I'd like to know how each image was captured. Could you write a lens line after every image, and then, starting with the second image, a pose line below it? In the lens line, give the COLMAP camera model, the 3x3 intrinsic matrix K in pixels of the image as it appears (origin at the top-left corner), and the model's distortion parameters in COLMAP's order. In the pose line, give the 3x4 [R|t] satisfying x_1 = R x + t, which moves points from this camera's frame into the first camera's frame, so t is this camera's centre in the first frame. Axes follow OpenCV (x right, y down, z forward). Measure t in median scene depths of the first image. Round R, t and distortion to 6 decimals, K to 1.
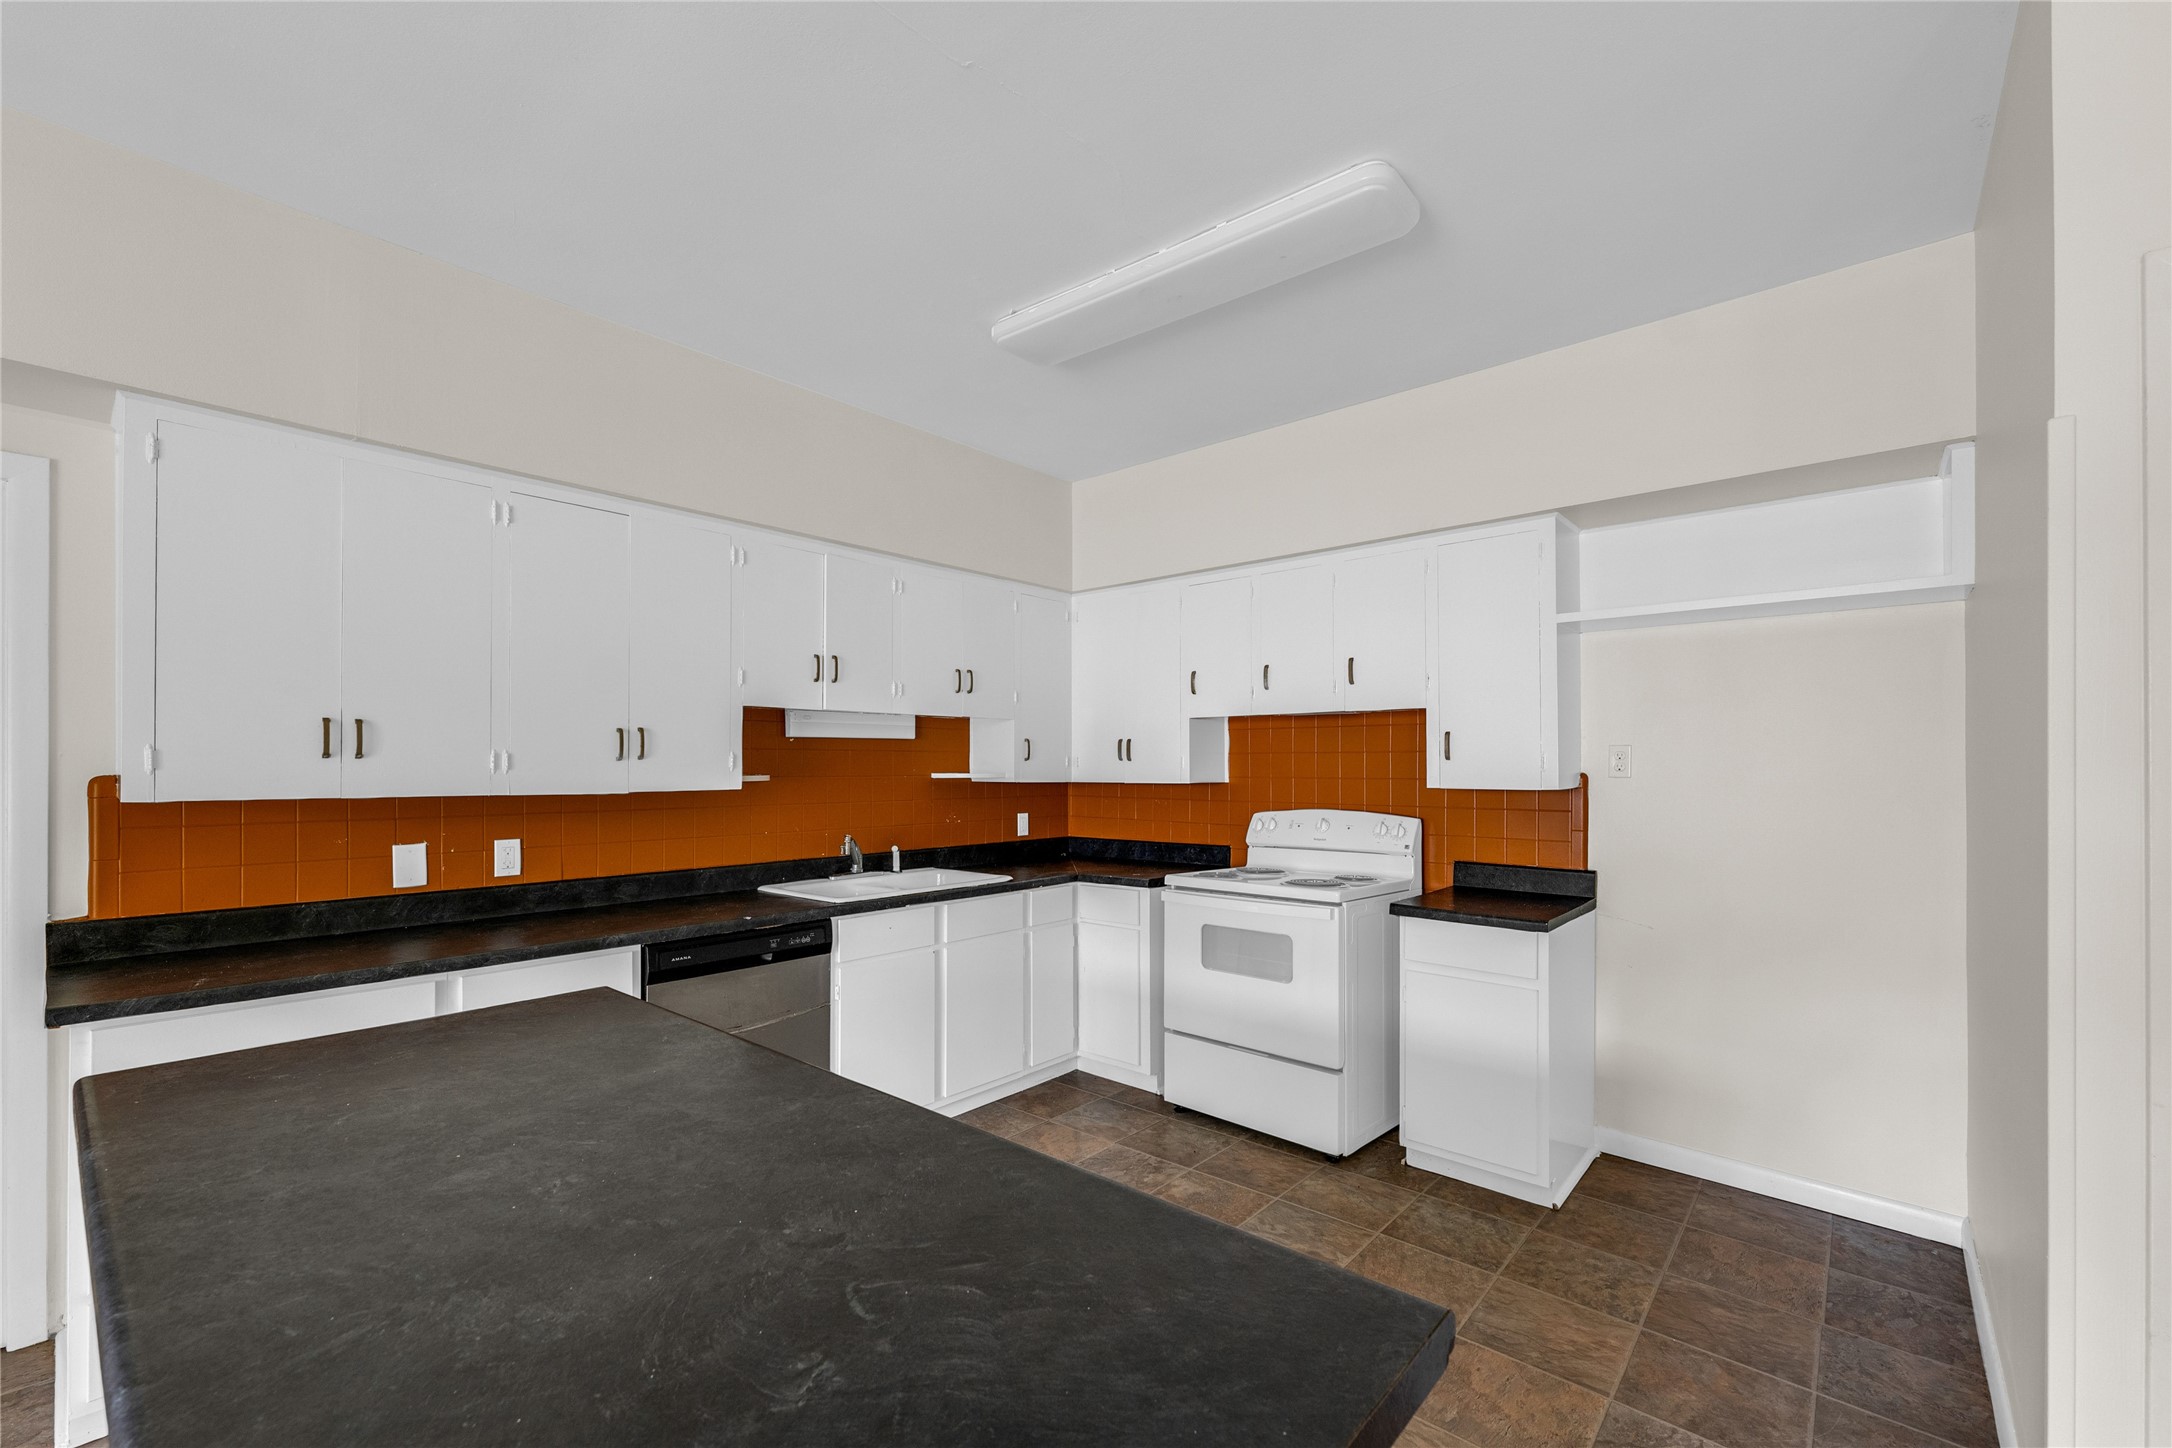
lens RADIAL K [[913.4, 0, 1125.7], [0, 913.4, 763.2], [0, 0, 1]] dist [0.001473, -0.000734]
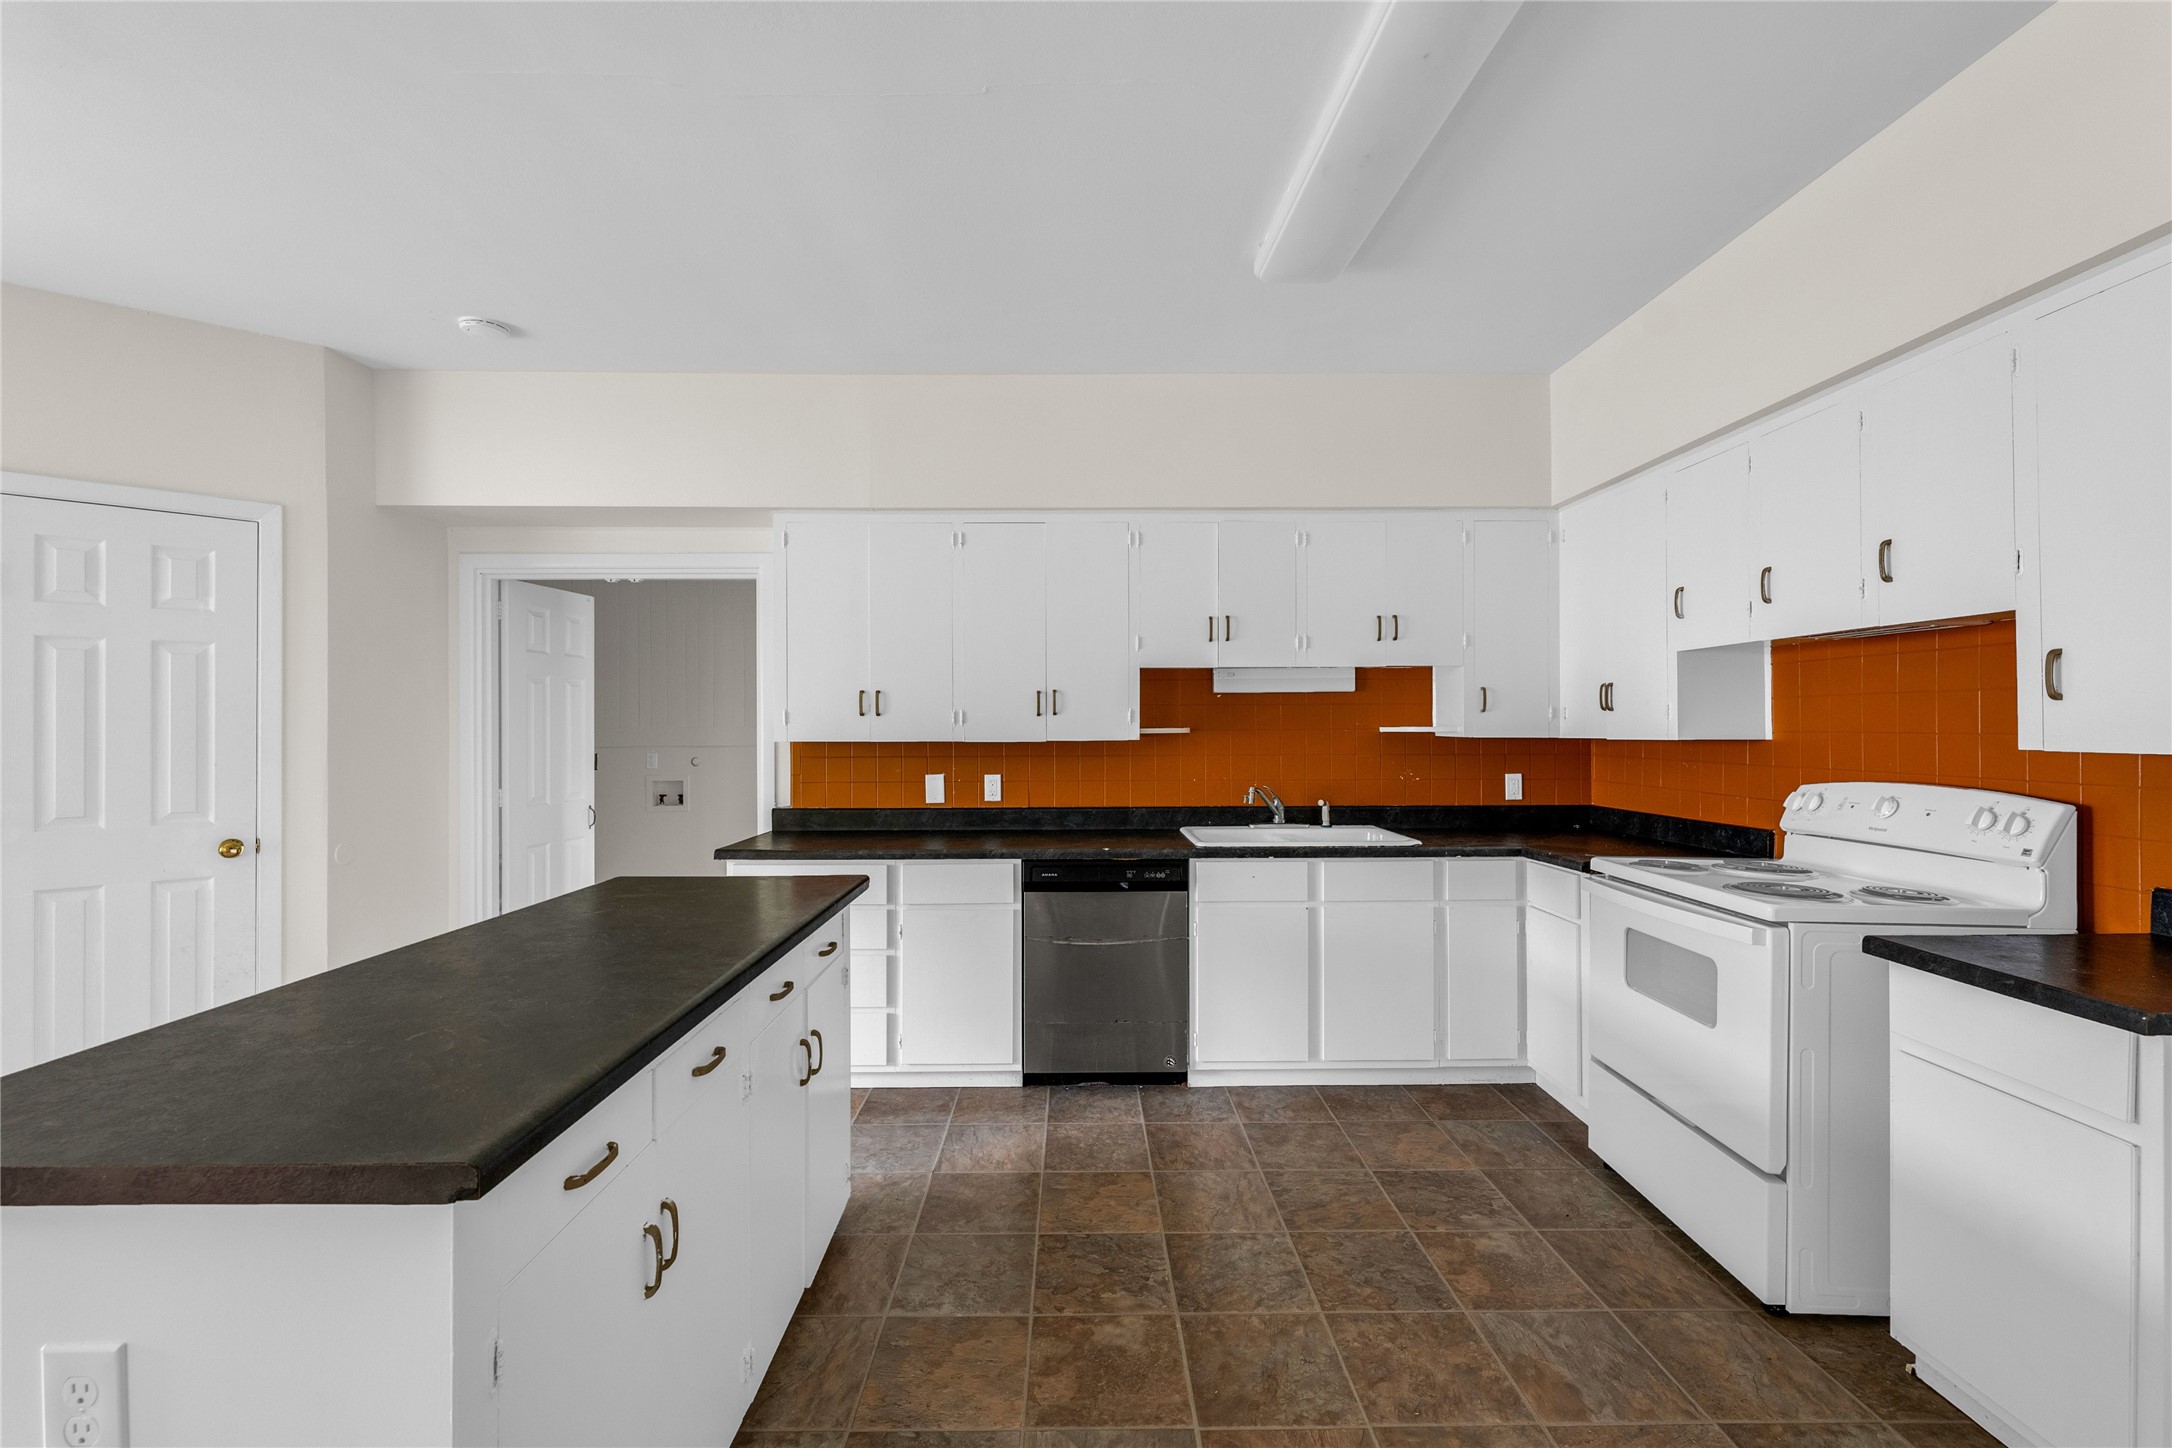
lens RADIAL K [[913.4, 0, 1080.1], [0, 913.4, 728.1], [0, 0, 1]] dist [0.001473, -0.000734]
pose [[0.646023, -0.000278, -0.763318, 0.377554], [0.006086, 0.999970, 0.004786, 0.006842], [0.763294, -0.007737, 0.646005, 0.179897]]
